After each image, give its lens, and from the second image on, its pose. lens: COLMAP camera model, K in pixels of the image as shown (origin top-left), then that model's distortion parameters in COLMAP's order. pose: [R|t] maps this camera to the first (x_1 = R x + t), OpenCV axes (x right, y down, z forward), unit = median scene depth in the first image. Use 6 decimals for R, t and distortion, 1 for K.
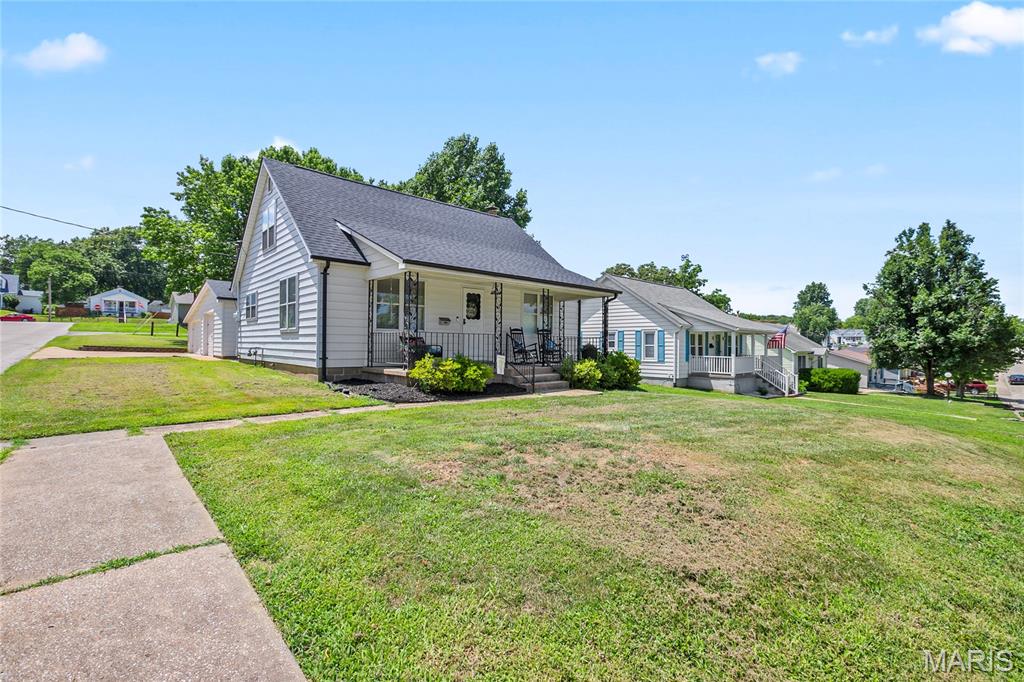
lens RADIAL K [[454.2, 0, 507.8], [0, 454.2, 343.0], [0, 0, 1]] dist [-0.000102, -0.000207]
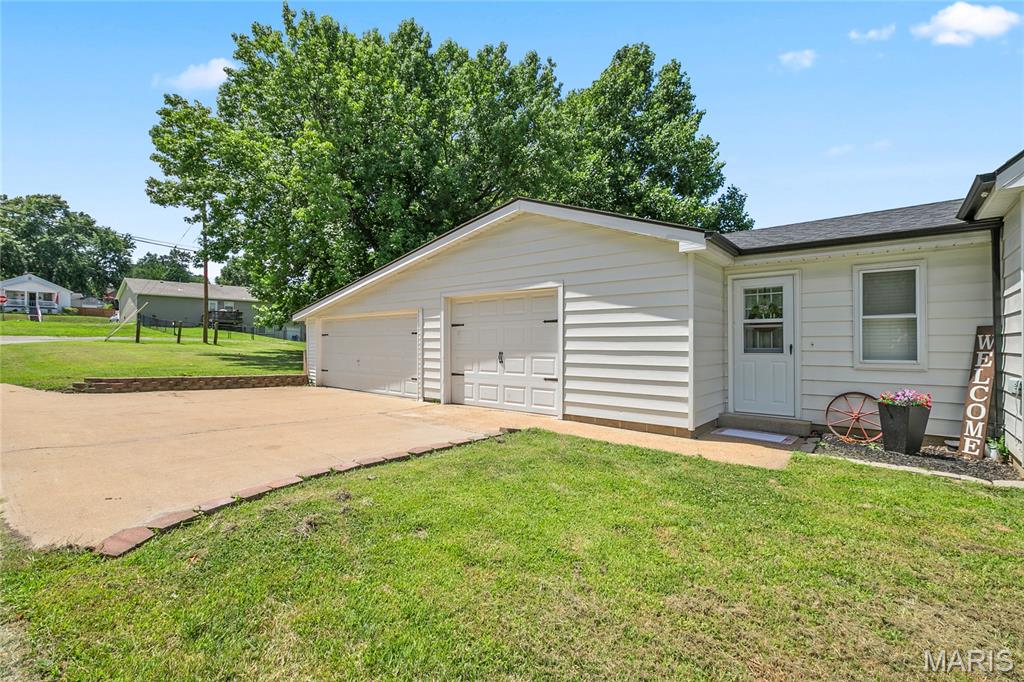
lens RADIAL K [[462.7, 0, 512.0], [0, 462.7, 341.0], [0, 0, 1]] dist [0.018929, -0.000093]
pose [[0.993328, -0.004985, 0.115211, -0.160282], [0.005423, 0.999979, -0.003493, -0.005981], [-0.115192, 0.004095, 0.993335, 0.145171]]
